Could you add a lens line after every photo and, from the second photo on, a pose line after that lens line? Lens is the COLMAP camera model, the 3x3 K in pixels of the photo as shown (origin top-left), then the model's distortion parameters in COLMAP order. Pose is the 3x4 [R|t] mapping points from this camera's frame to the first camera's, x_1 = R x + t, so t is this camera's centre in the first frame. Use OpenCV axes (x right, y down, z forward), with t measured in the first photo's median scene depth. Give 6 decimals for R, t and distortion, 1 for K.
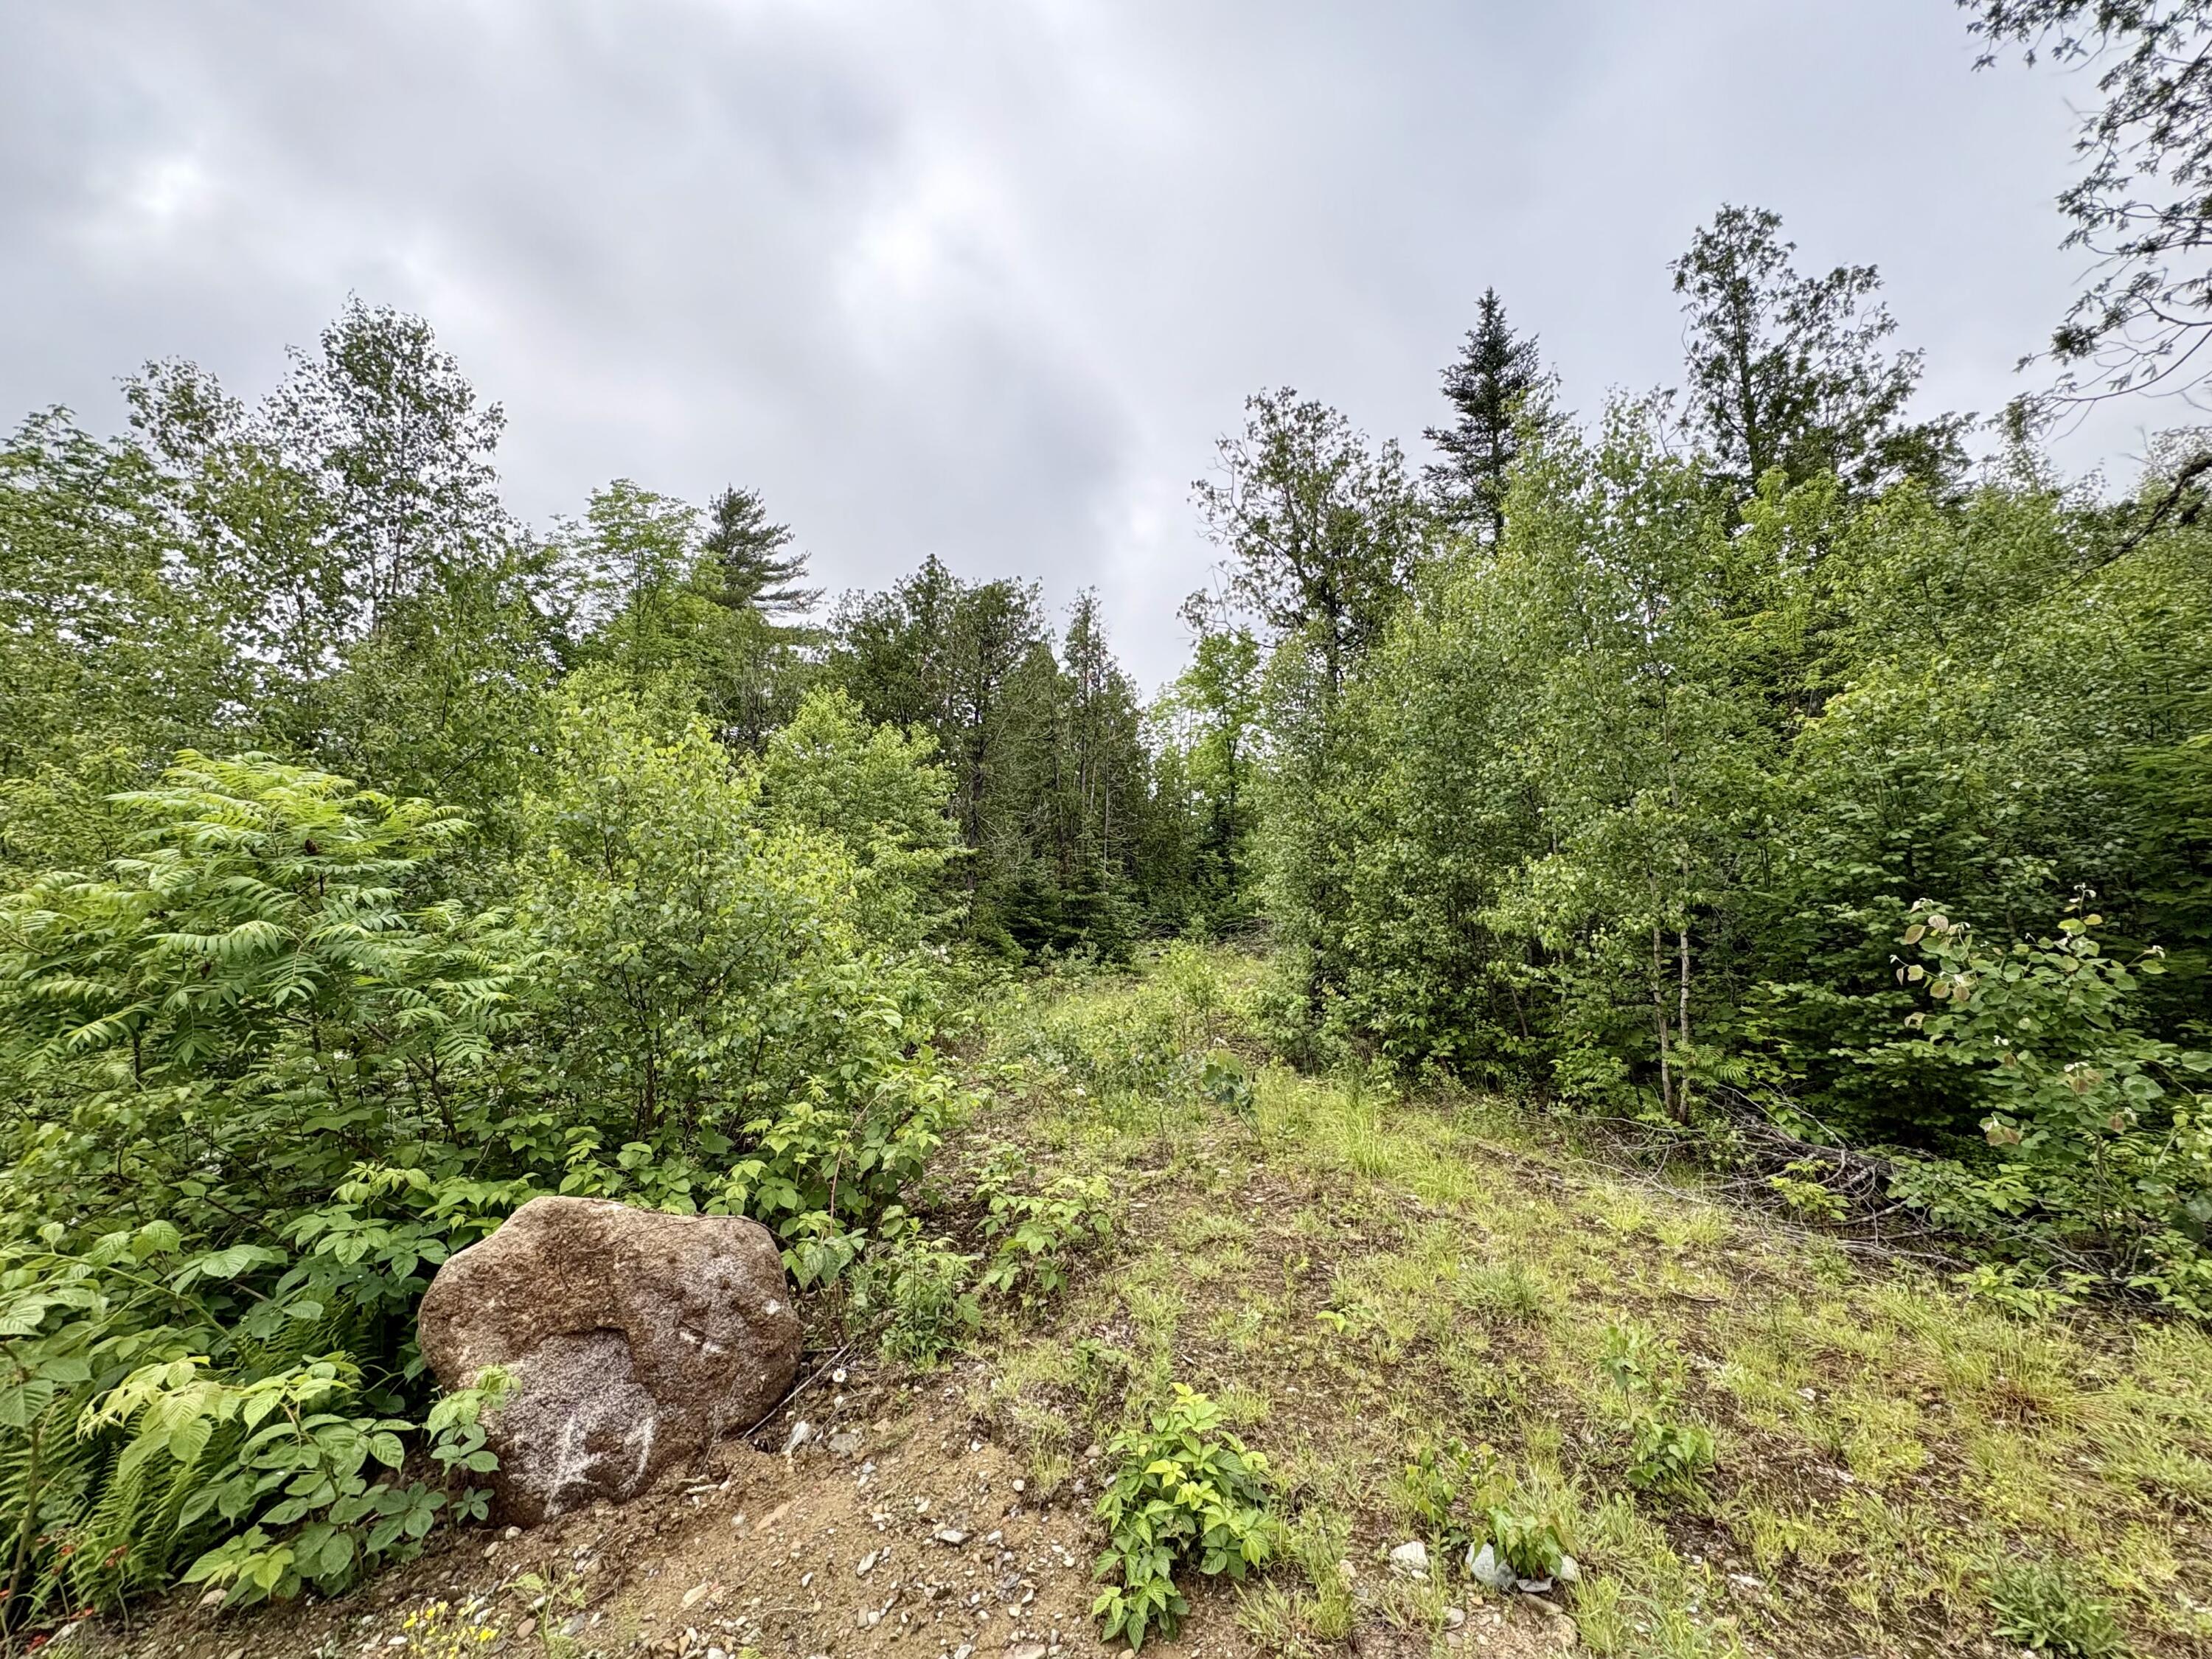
lens RADIAL K [[882.0, 0, 1102.6], [0, 882.0, 819.8], [0, 0, 1]] dist [0.002249, -0.000114]
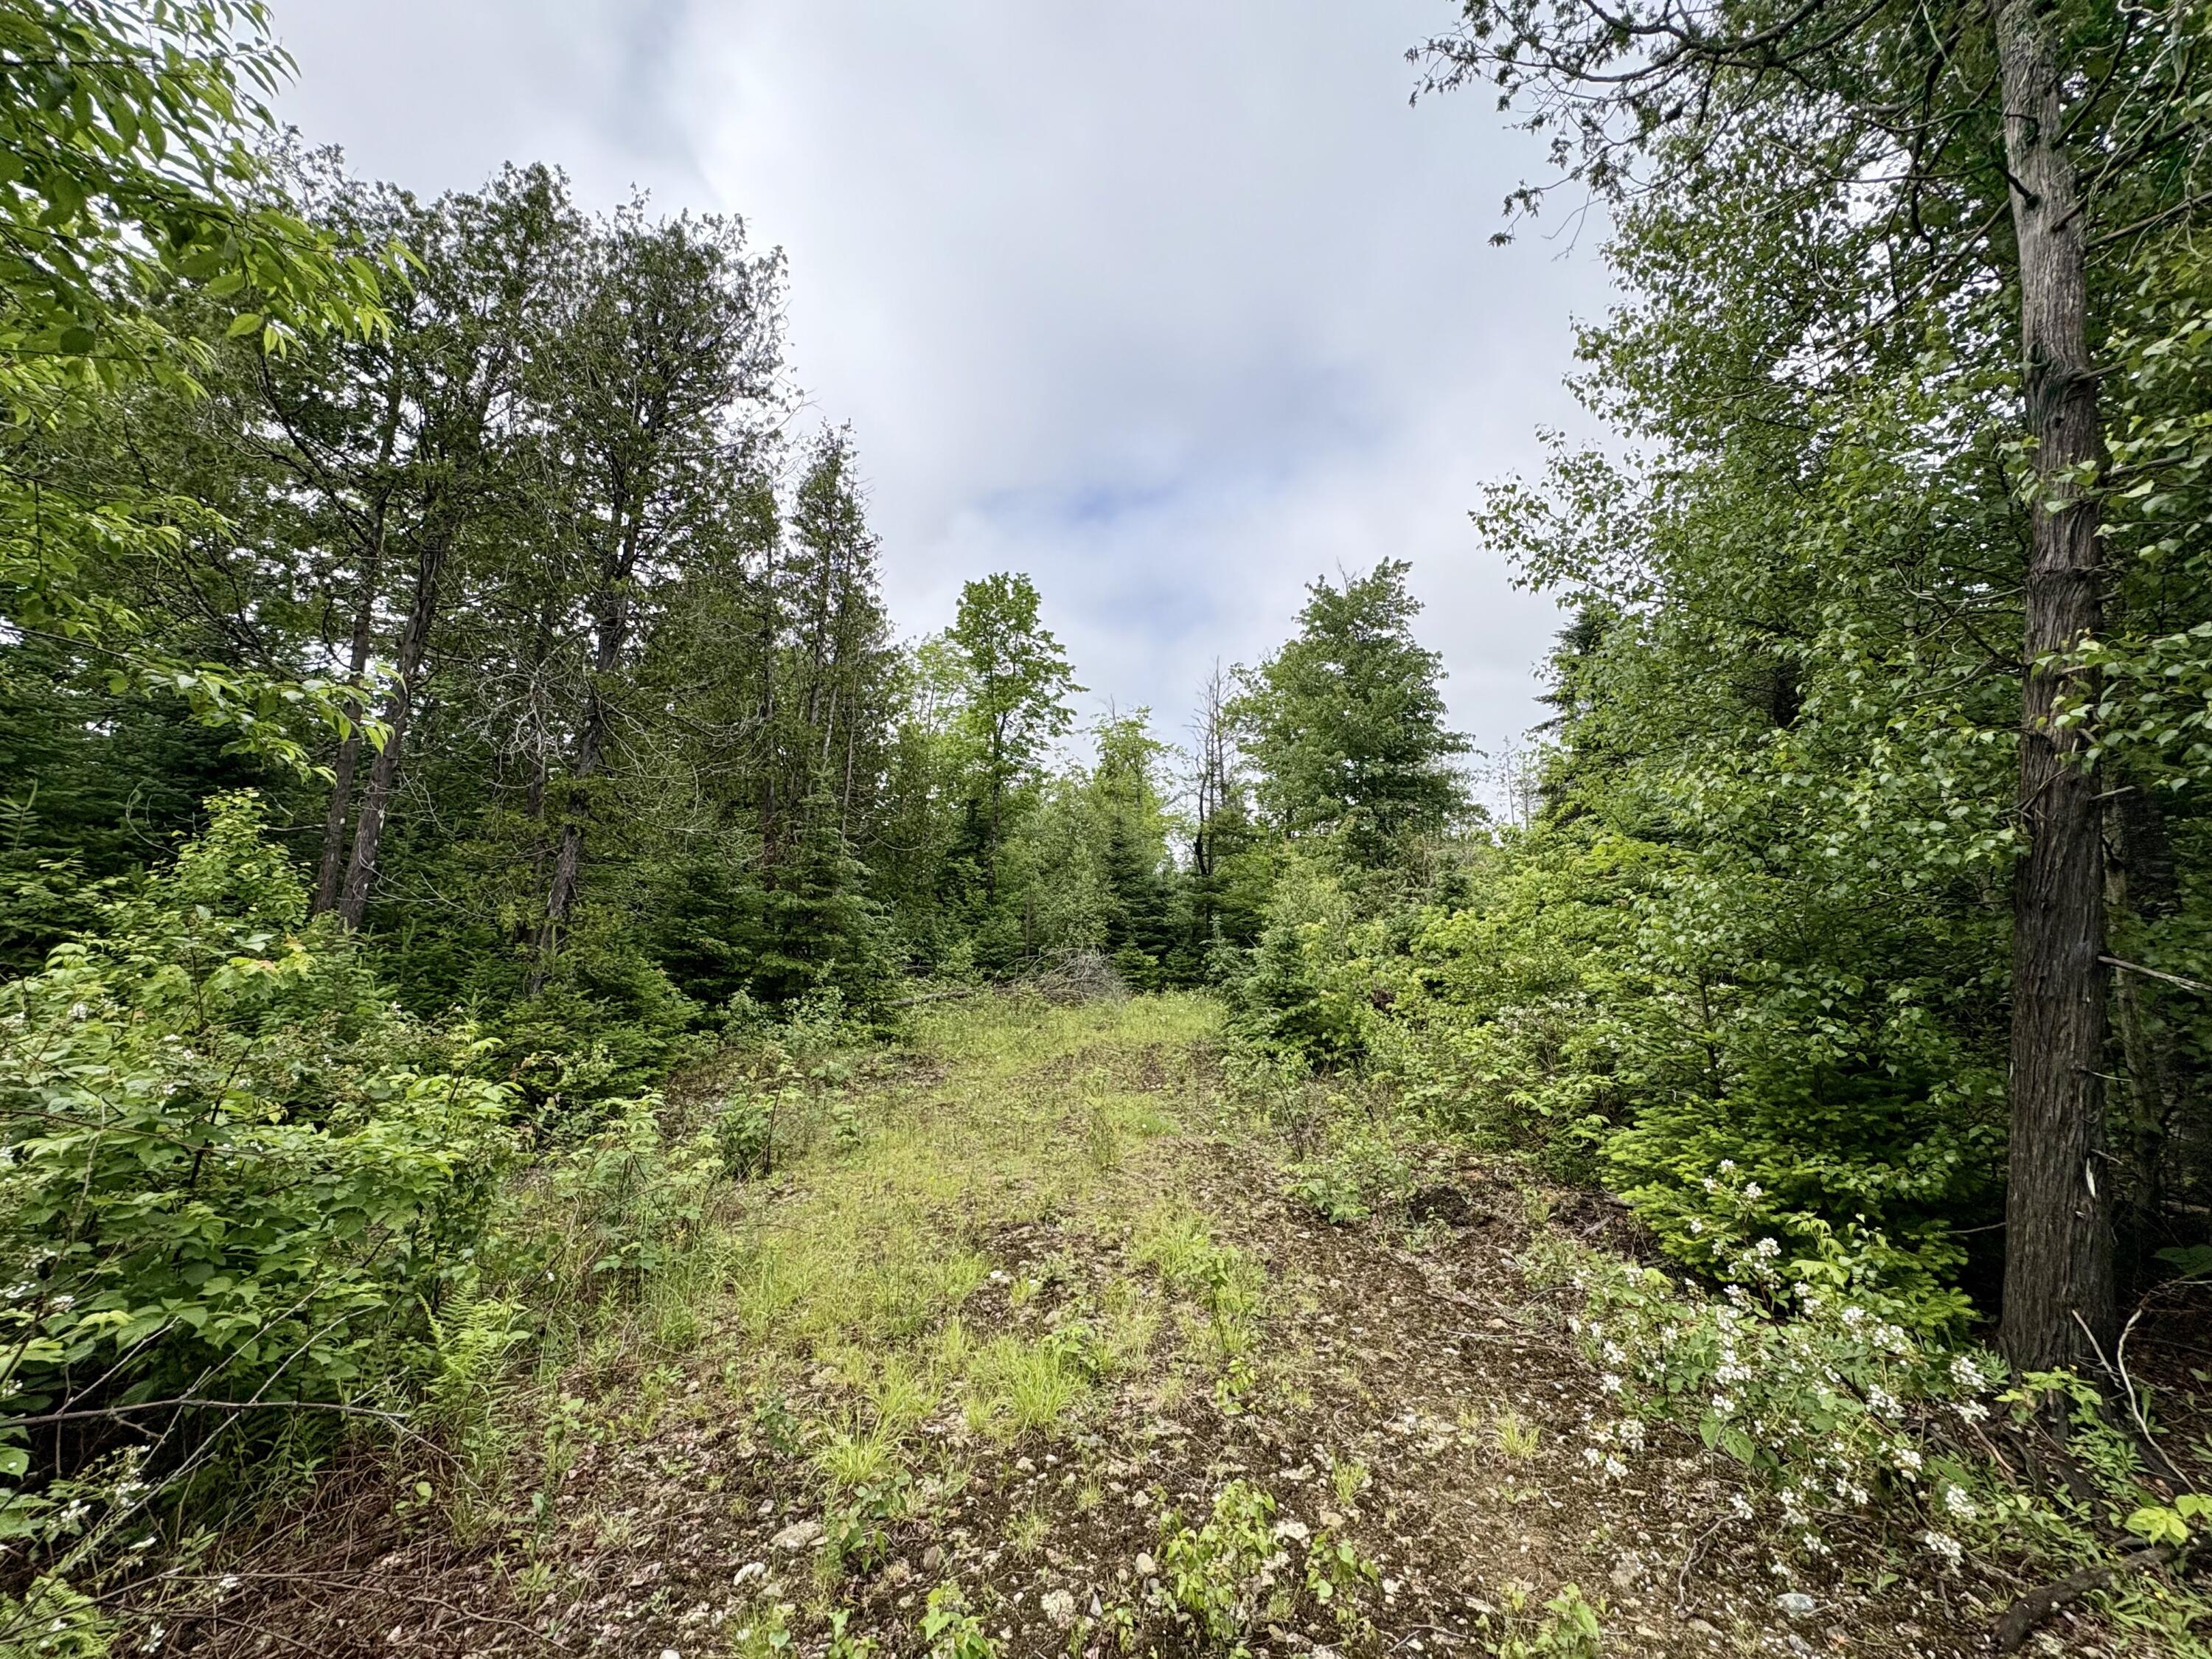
lens RADIAL K [[882.0, 0, 1107.4], [0, 882.0, 816.4], [0, 0, 1]] dist [0.002249, -0.000114]
pose [[0.935943, 0.068312, 0.345462, -0.049409], [-0.054317, 0.997269, -0.050041, 0.057077], [-0.347937, 0.028071, 0.937098, 0.464676]]
